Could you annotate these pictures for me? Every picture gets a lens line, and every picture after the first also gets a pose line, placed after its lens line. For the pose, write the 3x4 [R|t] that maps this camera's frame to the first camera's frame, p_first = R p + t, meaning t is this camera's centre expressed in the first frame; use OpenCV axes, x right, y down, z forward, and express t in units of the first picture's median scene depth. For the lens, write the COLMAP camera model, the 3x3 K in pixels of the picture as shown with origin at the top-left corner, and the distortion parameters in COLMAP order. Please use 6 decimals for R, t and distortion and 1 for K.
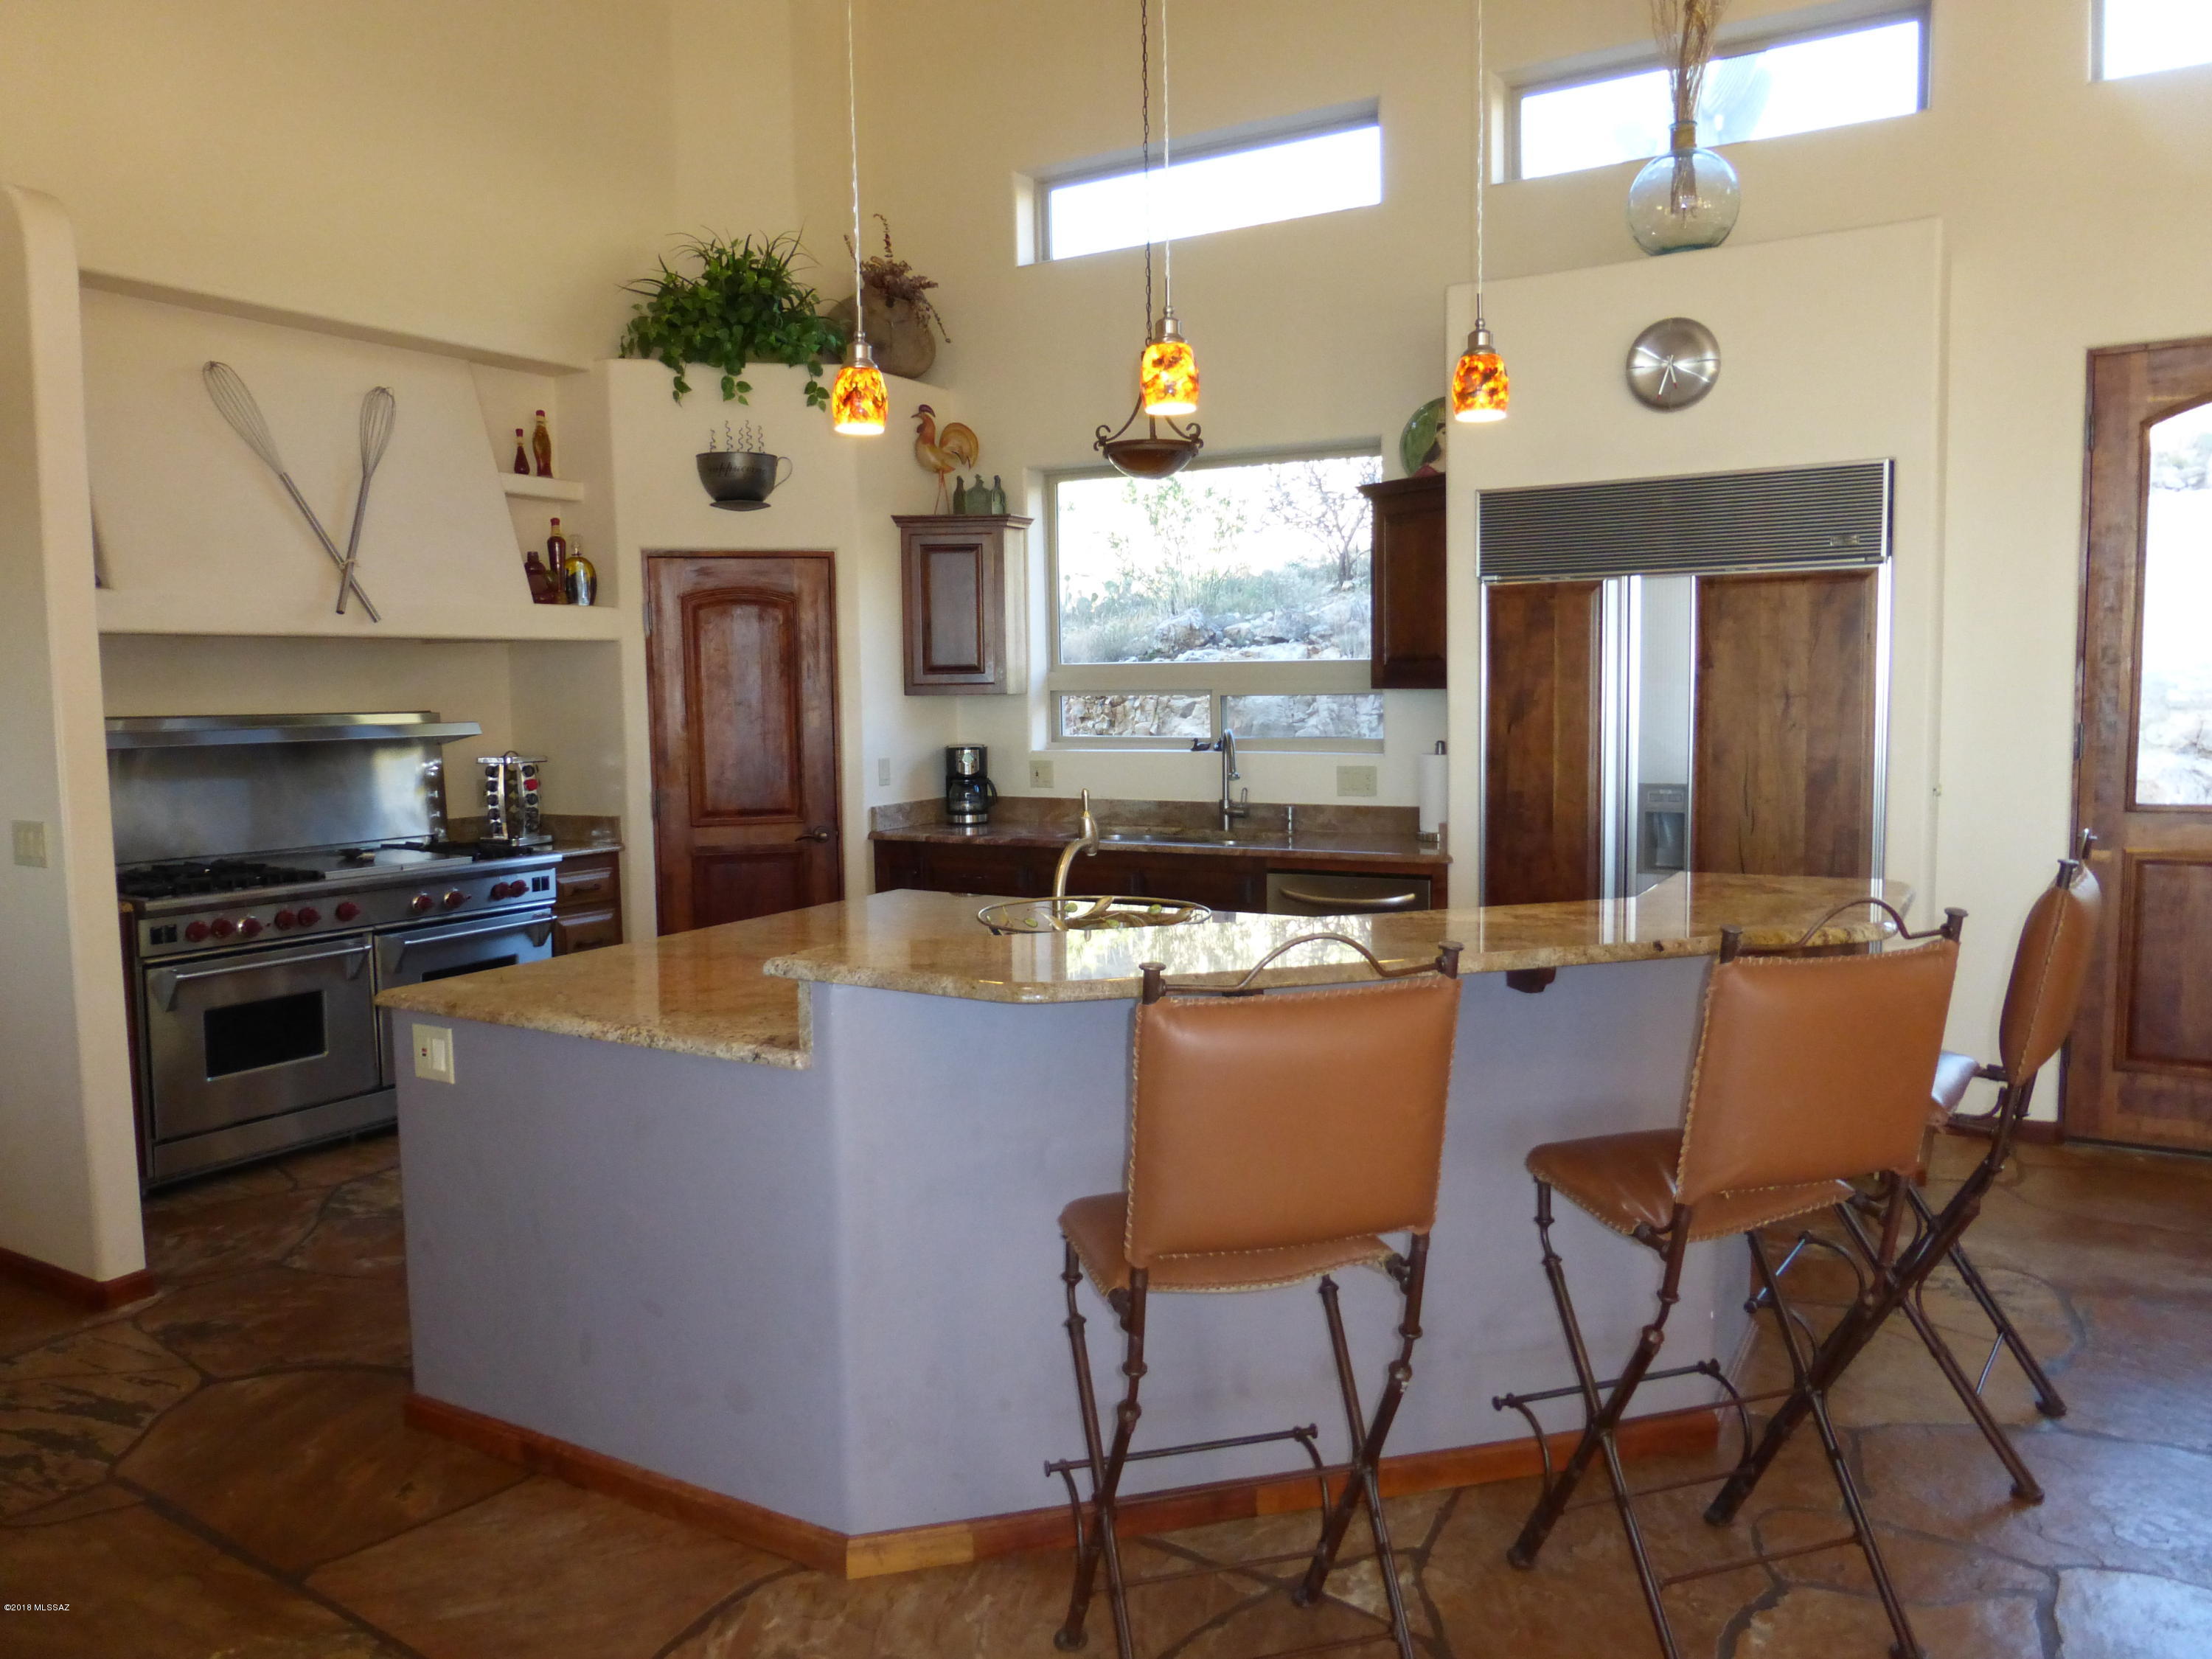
lens RADIAL K [[1555.7, 0, 1106.0], [0, 1555.7, 829.5], [0, 0, 1]] dist [-0.062978, 0.036196]
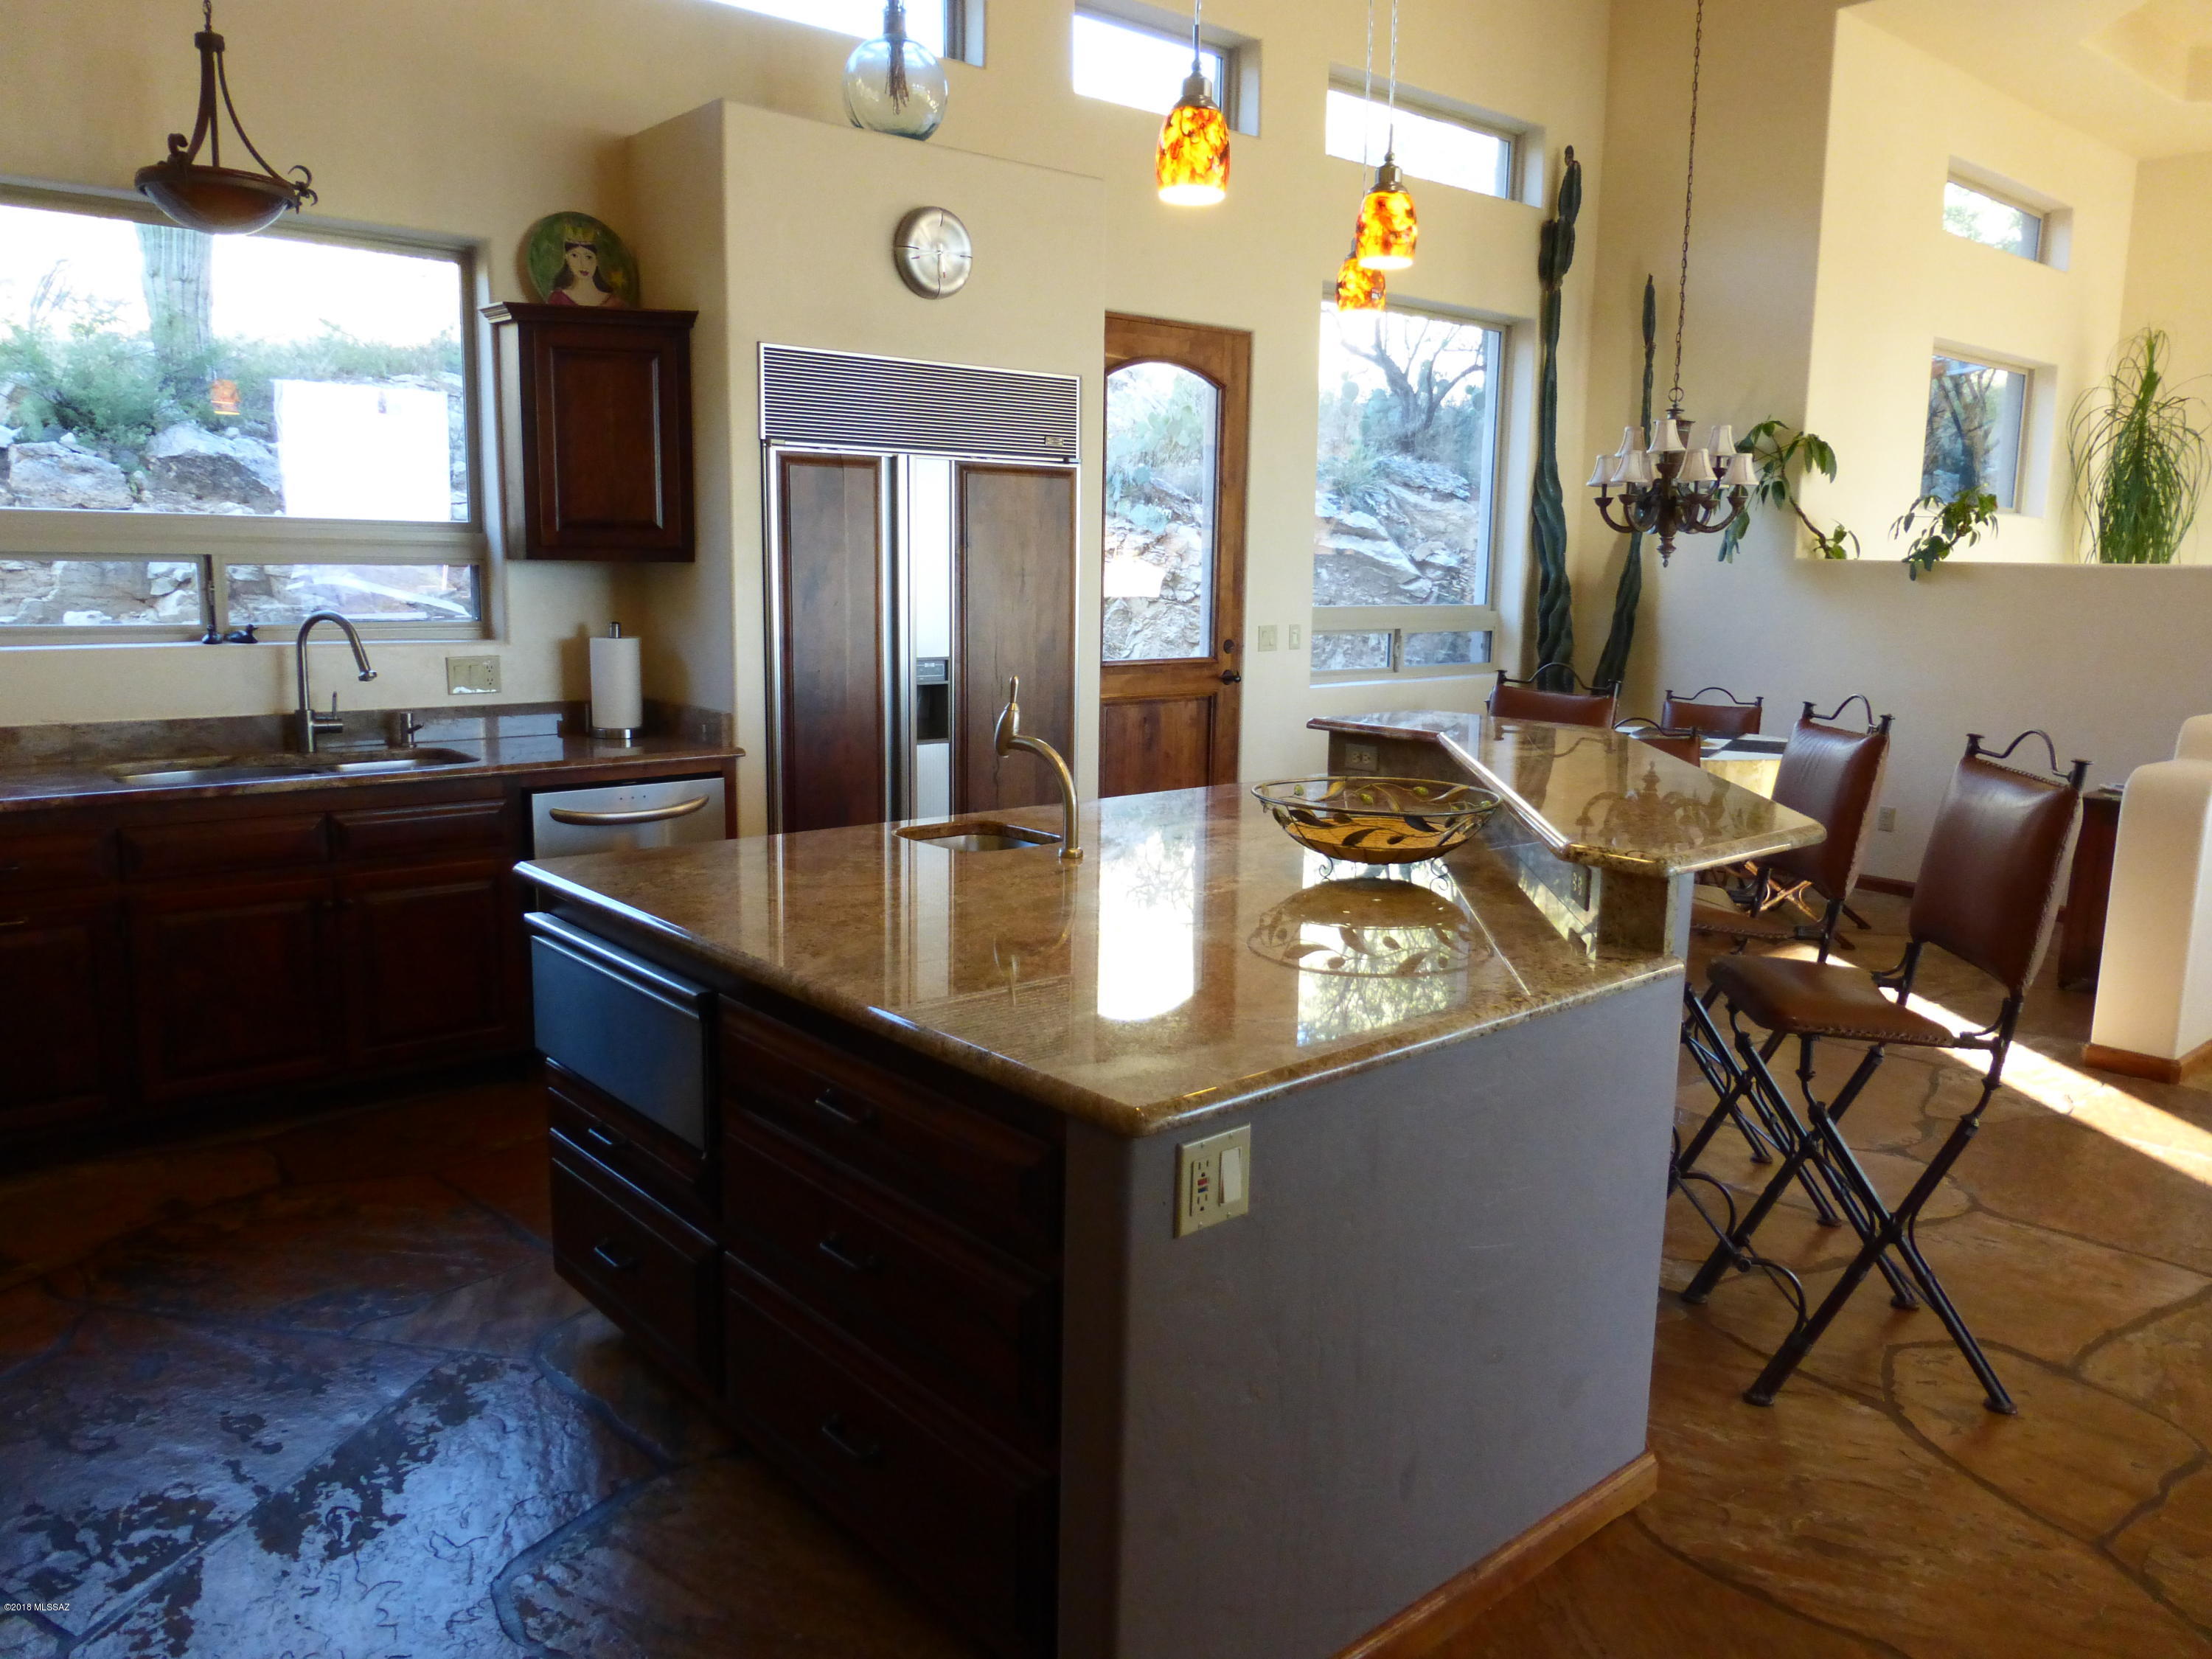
lens RADIAL K [[1555.7, 0, 1106.0], [0, 1555.7, 829.5], [0, 0, 1]] dist [-0.062978, 0.036196]
pose [[0.338617, -0.134708, 0.931232, -0.431270], [0.064690, 0.990690, 0.119786, -0.023323], [-0.938698, 0.019680, 0.344179, 0.378215]]
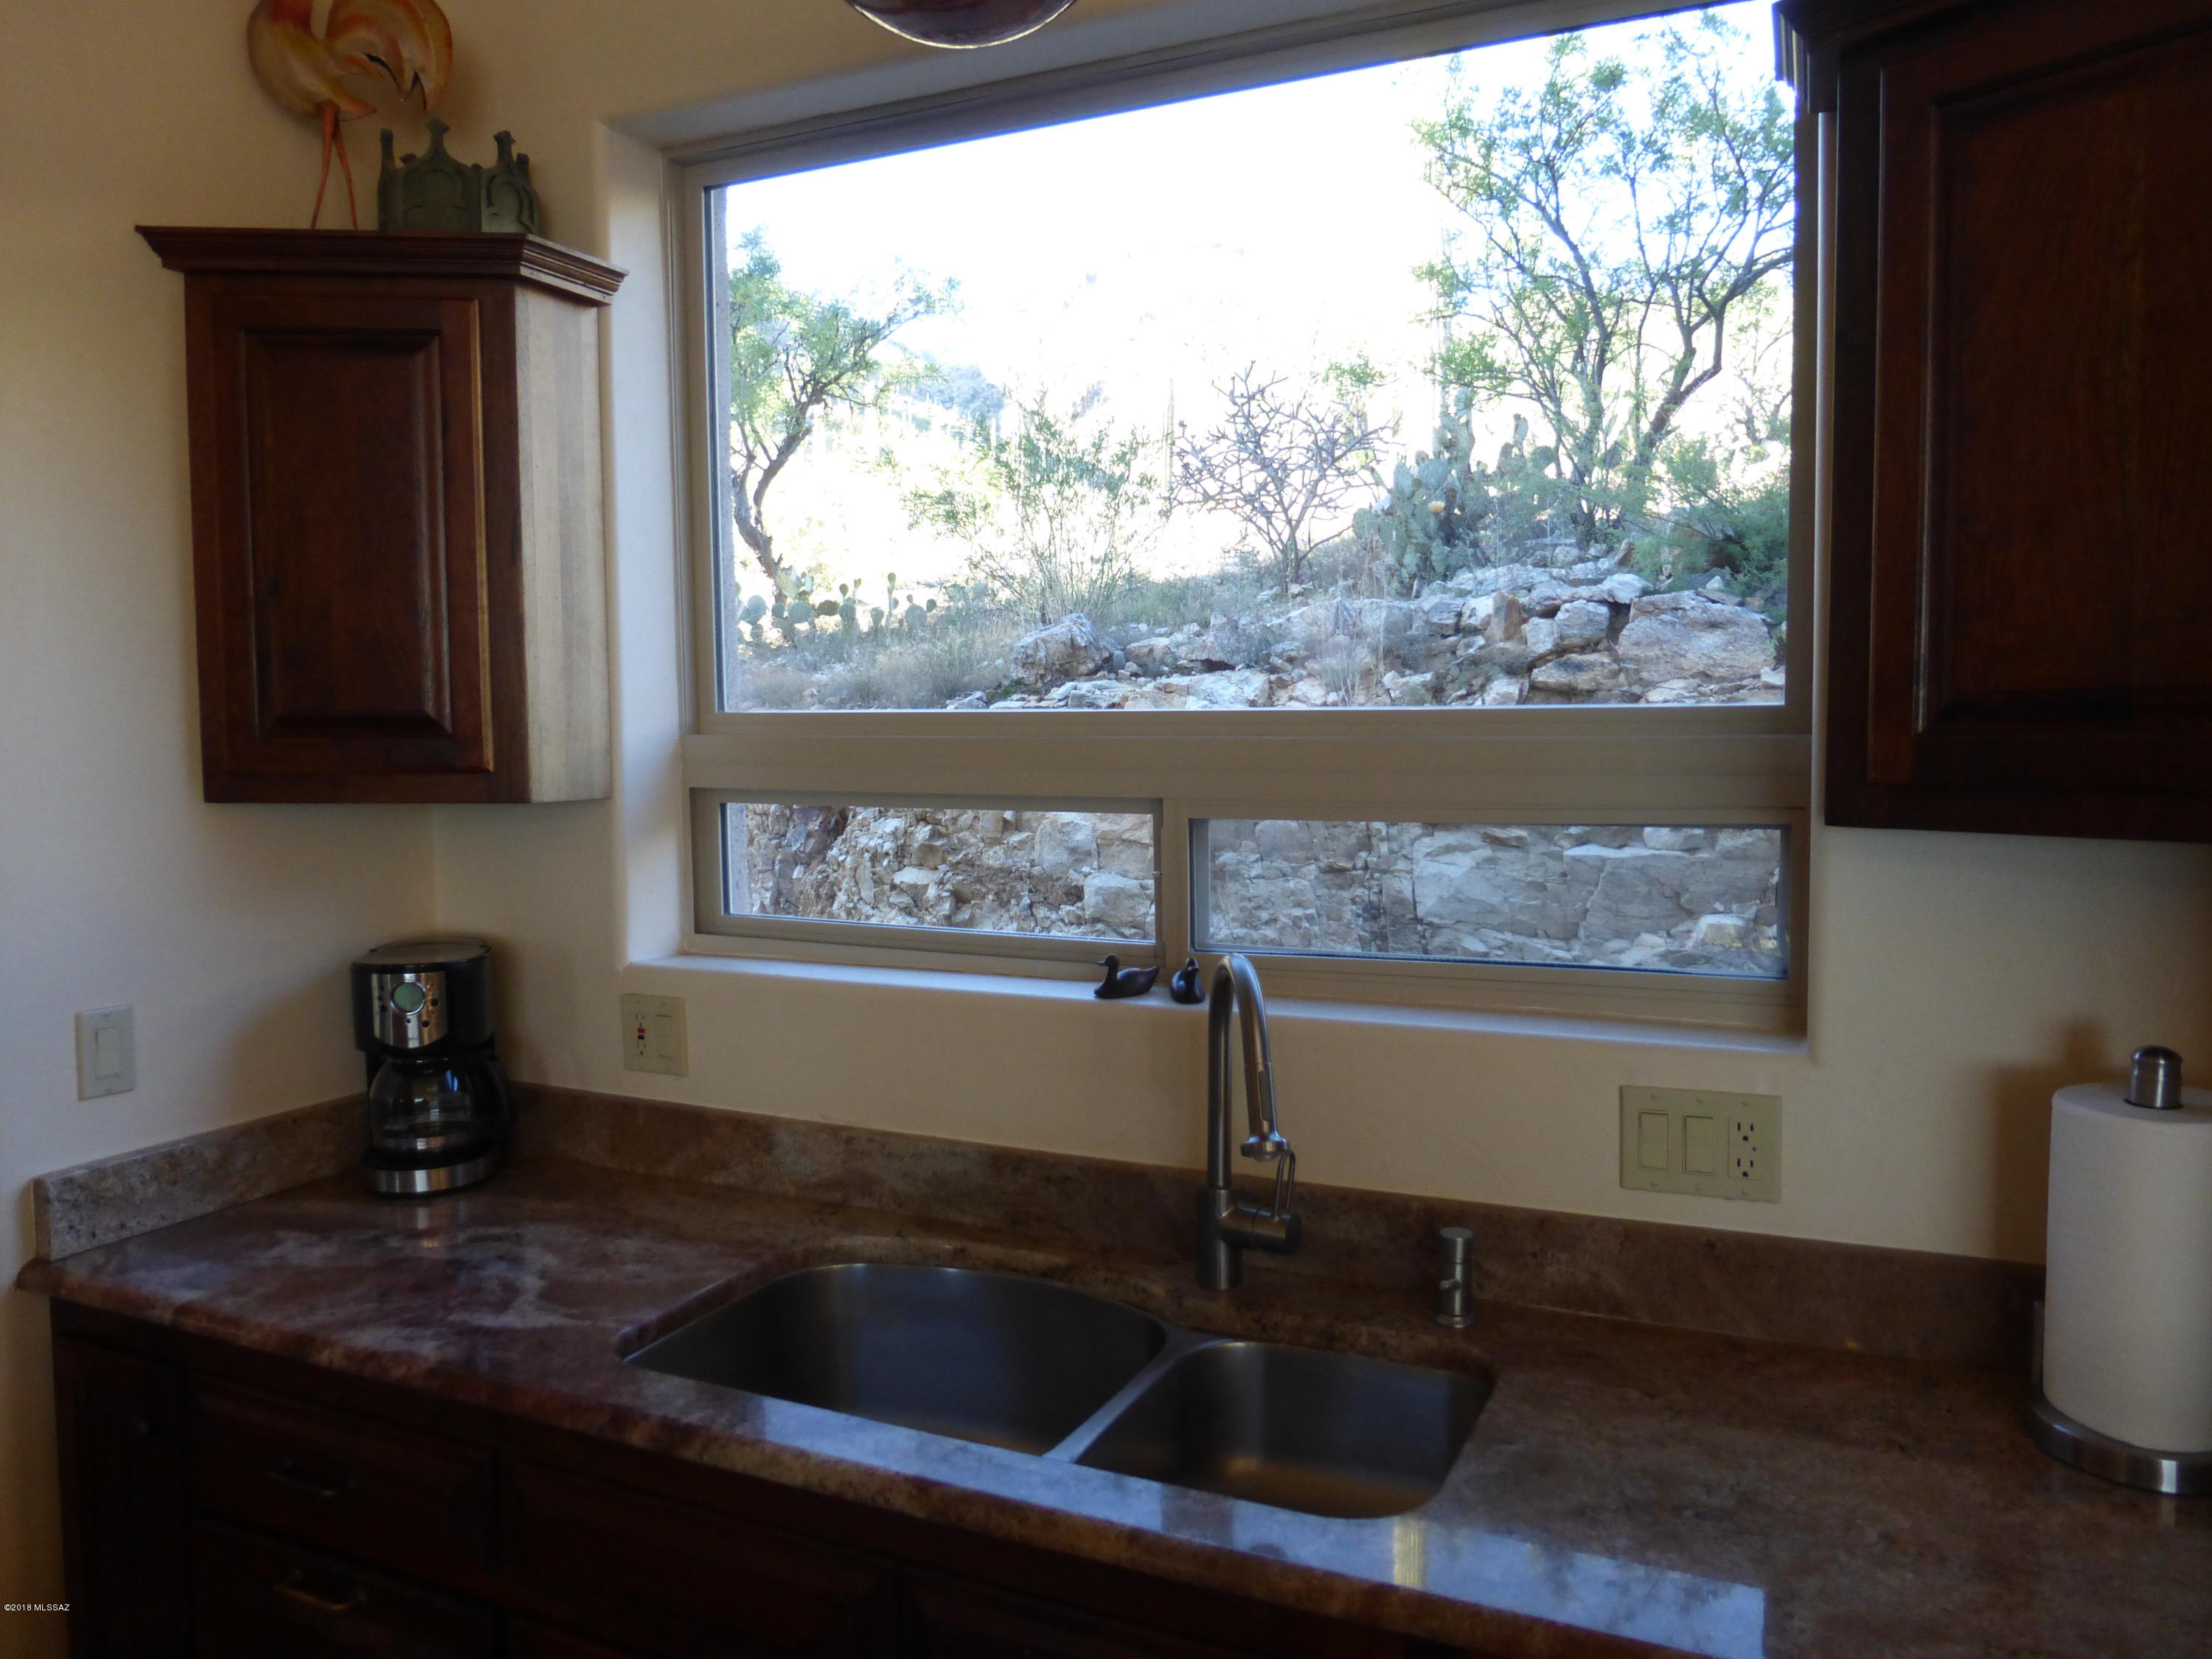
lens RADIAL K [[1636.1, 0, 1106.0], [0, 1636.1, 829.5], [0, 0, 1]] dist [0.065668, 0.002384]
pose [[0.996654, 0.003361, 0.081673, 0.027799], [-0.001227, 0.999657, -0.026161, -0.071688], [-0.081733, 0.025973, 0.996316, 0.638429]]
